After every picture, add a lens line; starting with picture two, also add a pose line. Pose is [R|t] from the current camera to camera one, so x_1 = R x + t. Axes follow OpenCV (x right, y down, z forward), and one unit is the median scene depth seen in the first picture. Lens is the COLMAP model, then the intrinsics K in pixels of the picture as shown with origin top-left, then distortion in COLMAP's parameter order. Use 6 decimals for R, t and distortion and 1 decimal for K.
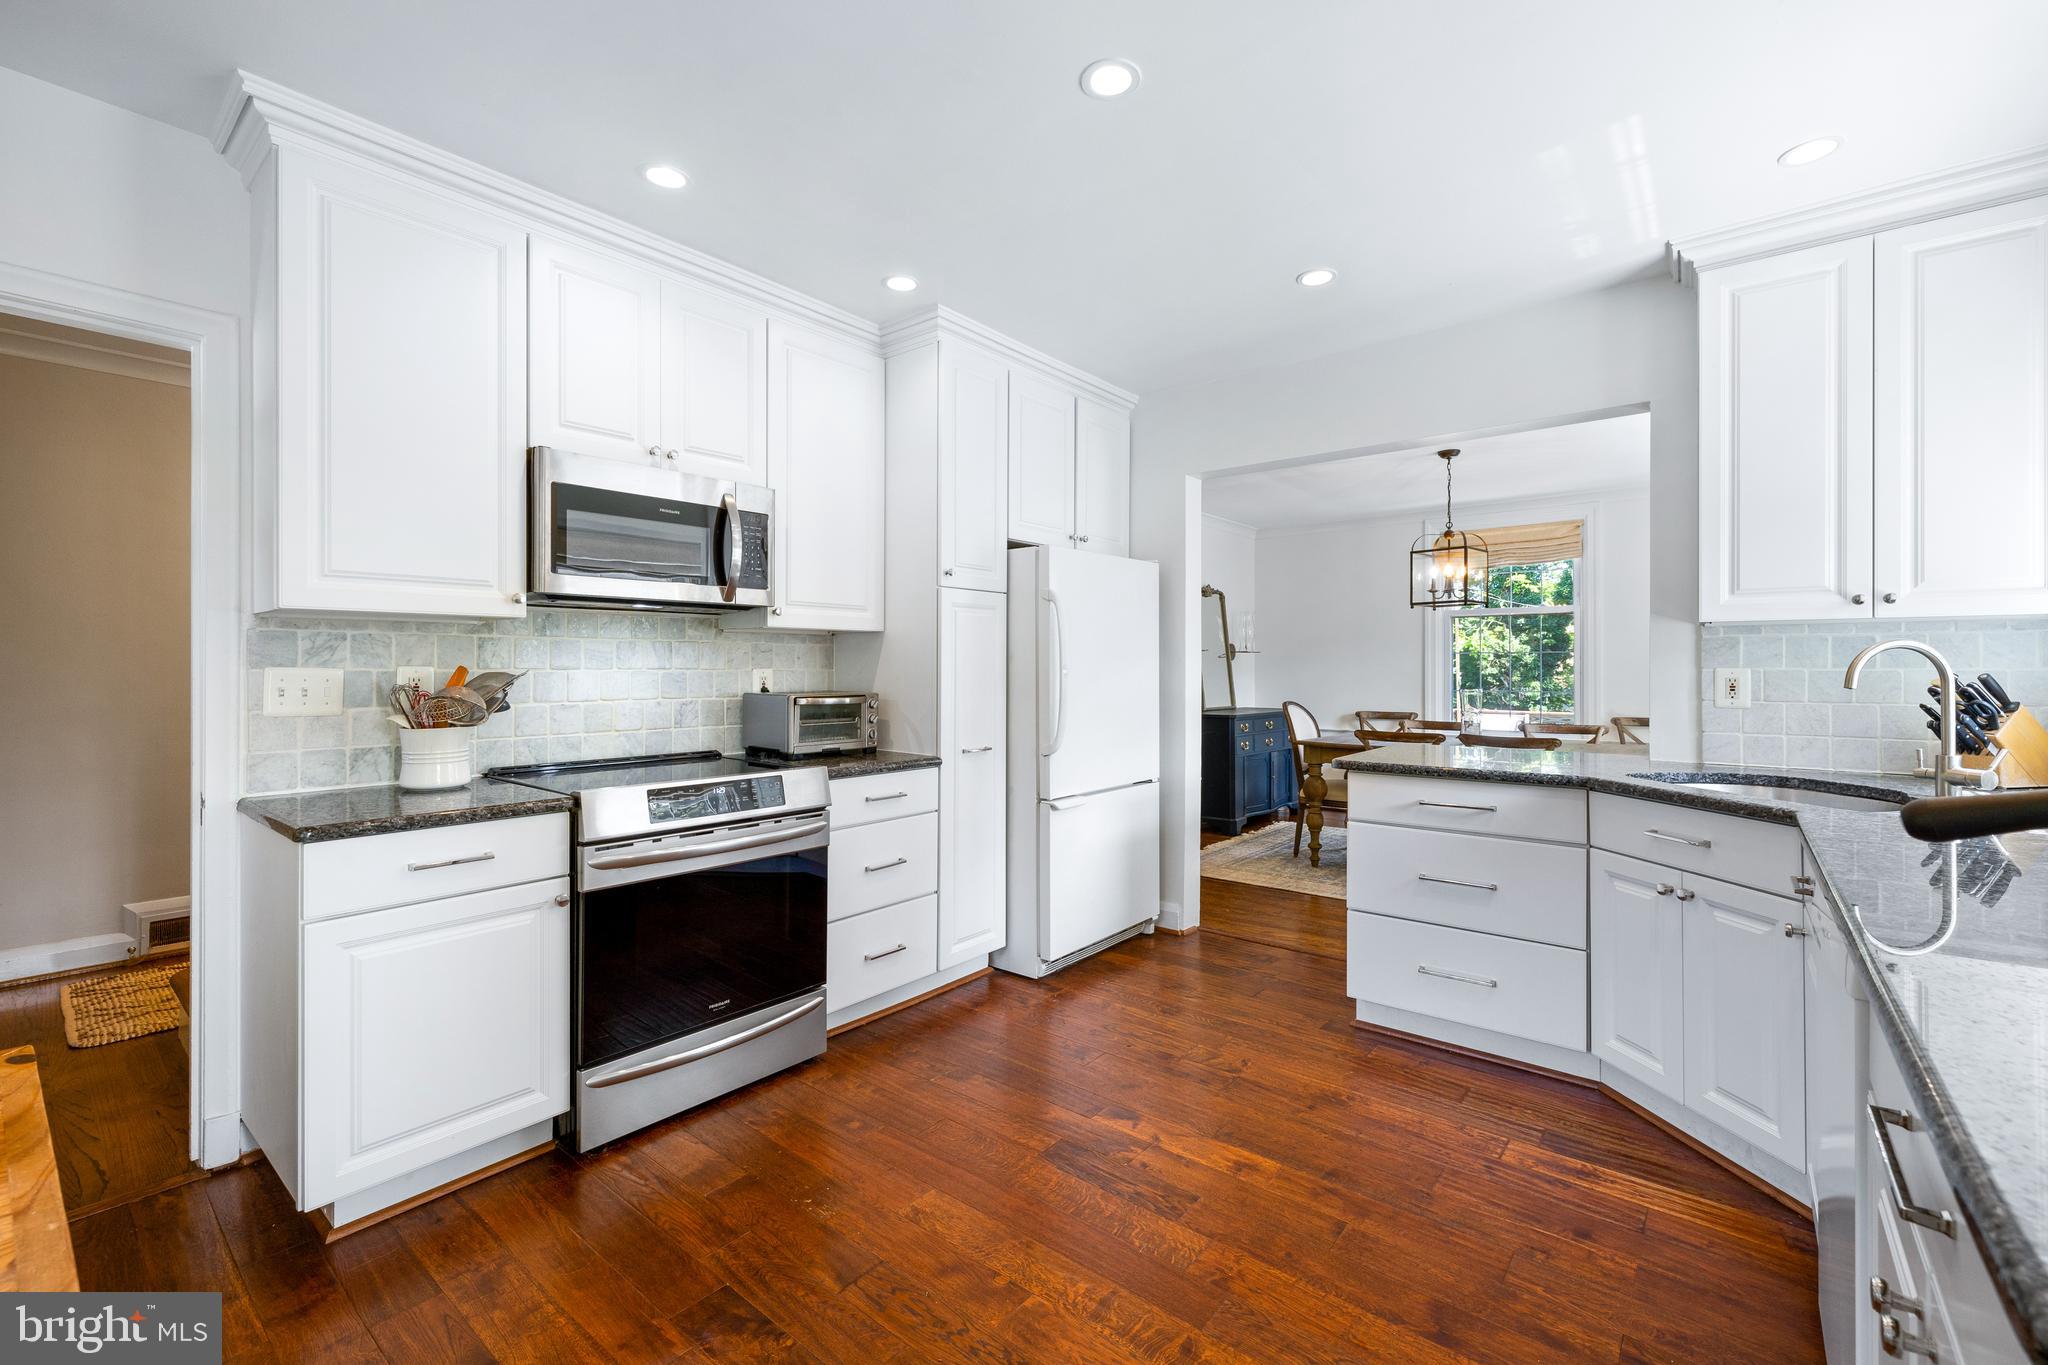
lens RADIAL K [[870.9, 0, 1013.8], [0, 870.9, 669.5], [0, 0, 1]] dist [0.001049, 0.000368]
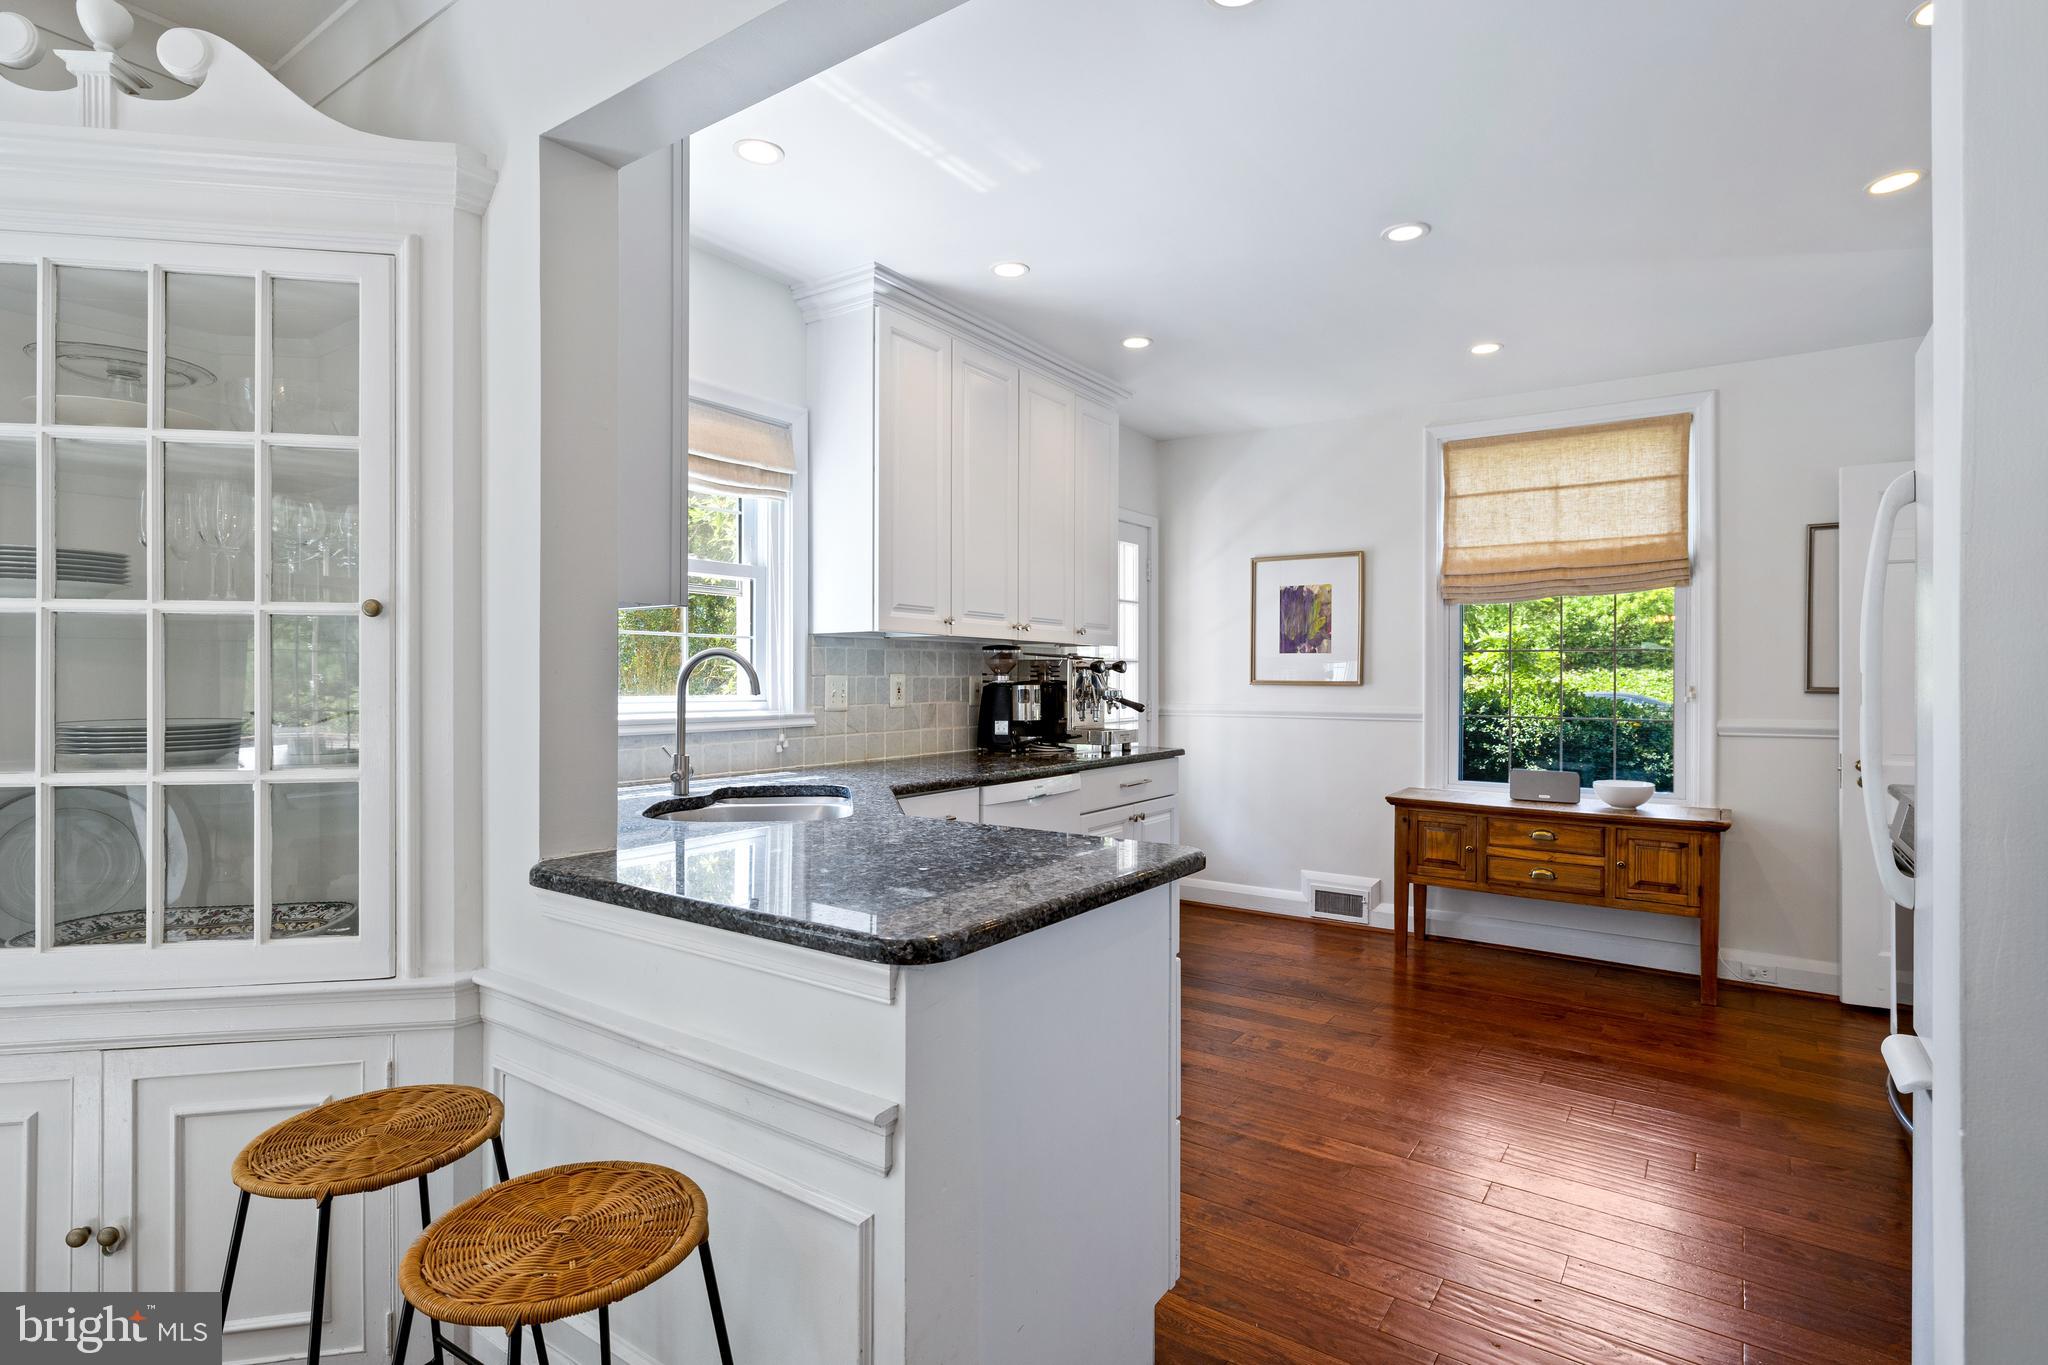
lens RADIAL K [[994.8, 0, 1024.0], [0, 994.8, 682.5], [0, 0, 1]] dist [0.000569, 0.000024]
pose [[-0.996108, -0.003975, -0.088054, 0.597973], [-0.004559, 0.999969, 0.006434, -0.002072], [0.088025, 0.006810, -0.996095, 1.789237]]
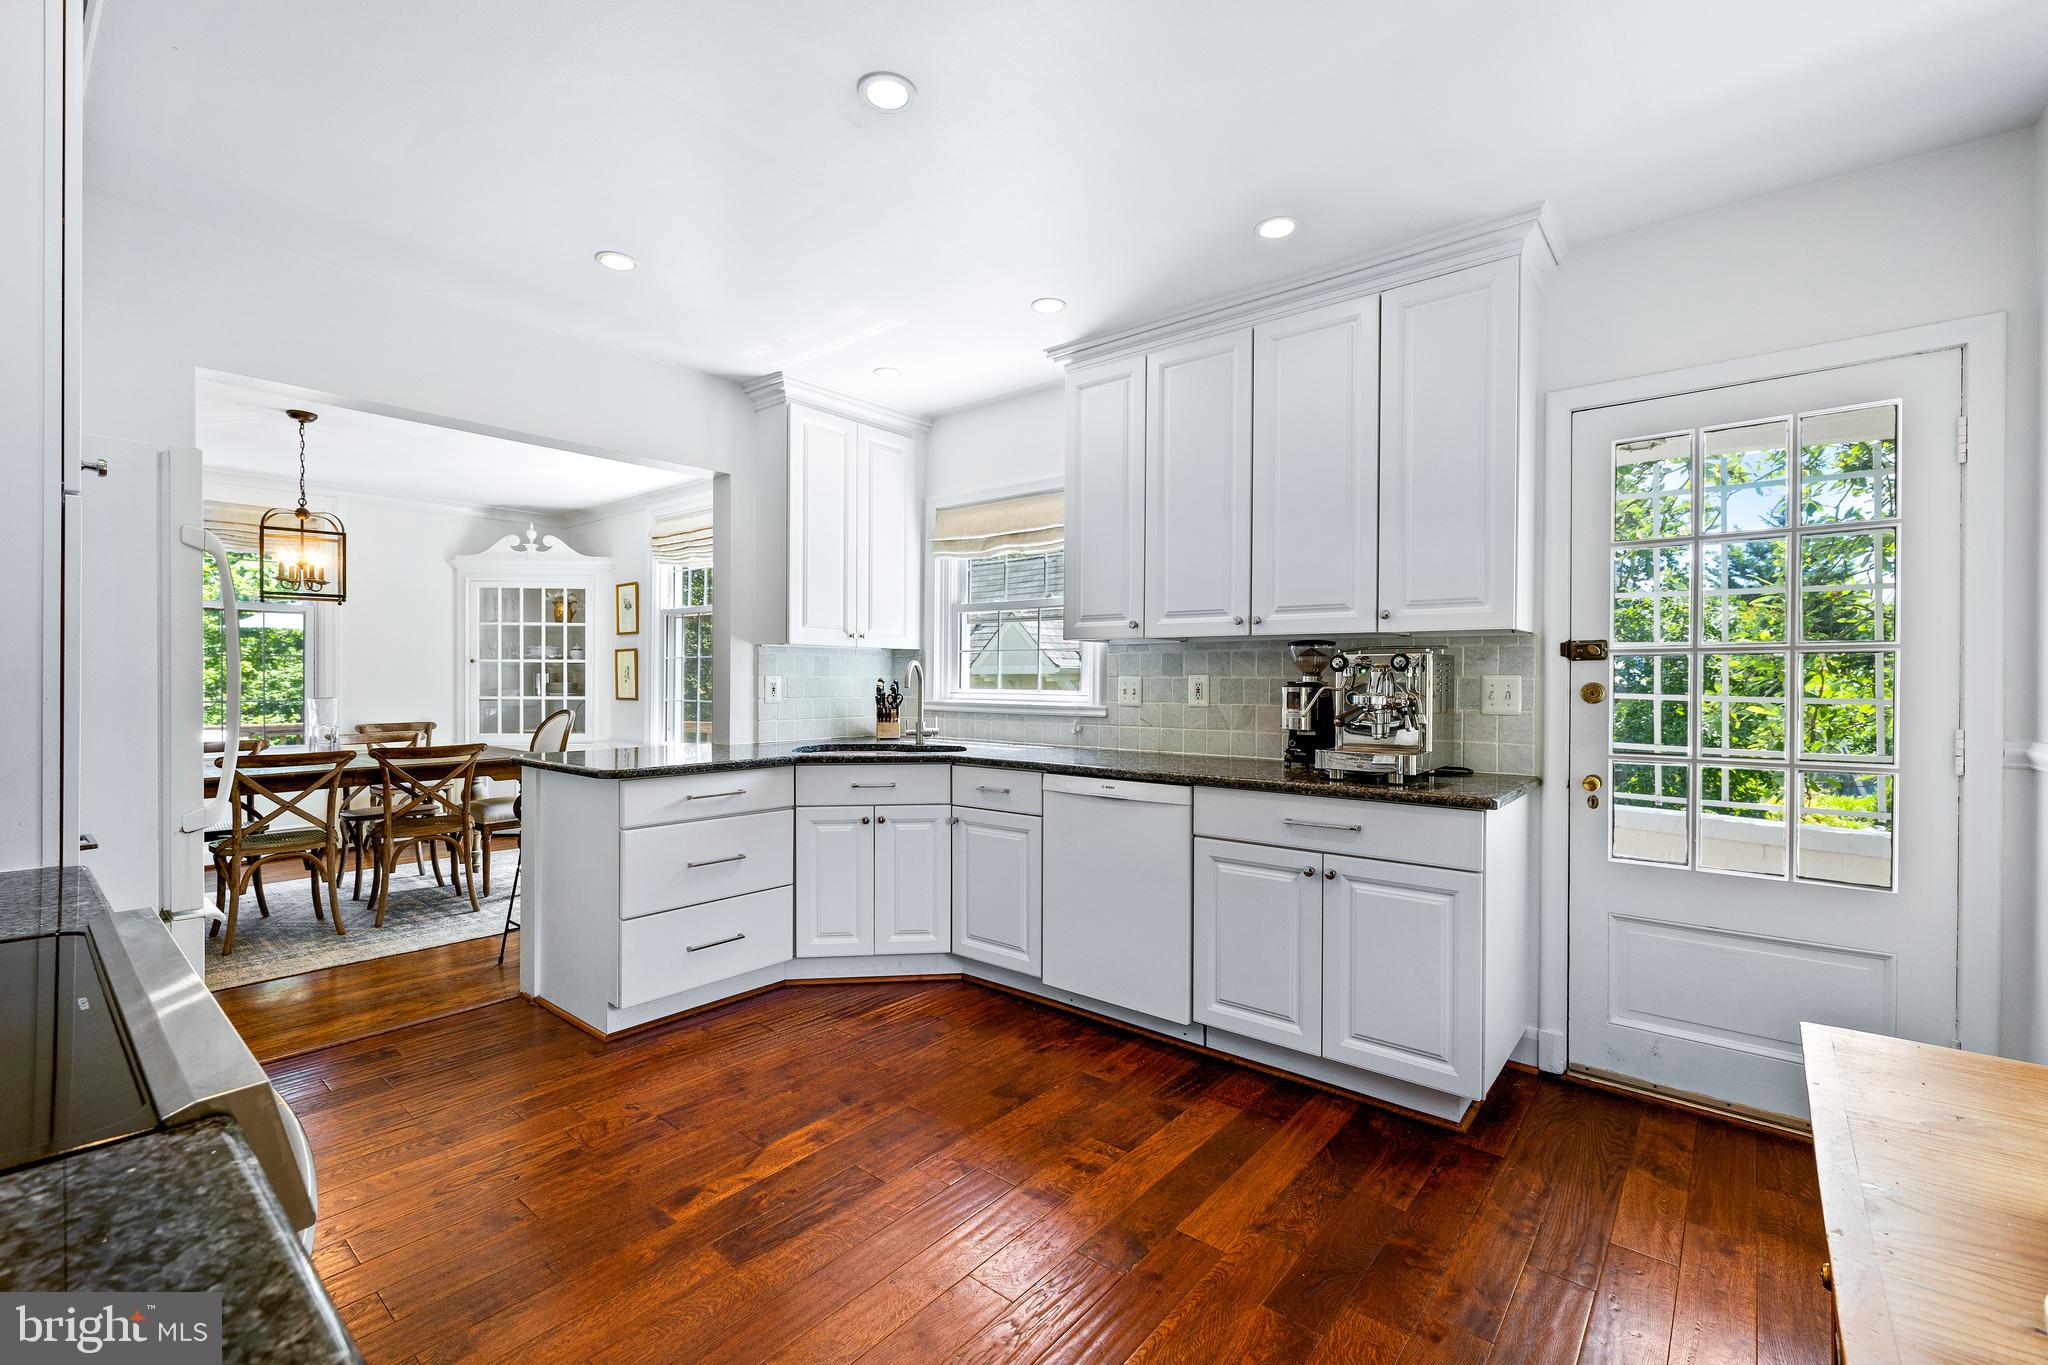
lens RADIAL K [[879.1, 0, 1015.7], [0, 879.1, 684.2], [0, 0, 1]] dist [0.001512, 0.000220]
pose [[0.000932, -0.008226, 0.999966, -0.672319], [-0.002710, 0.999962, 0.008228, -0.000347], [-0.999996, -0.002718, 0.000909, 0.618536]]
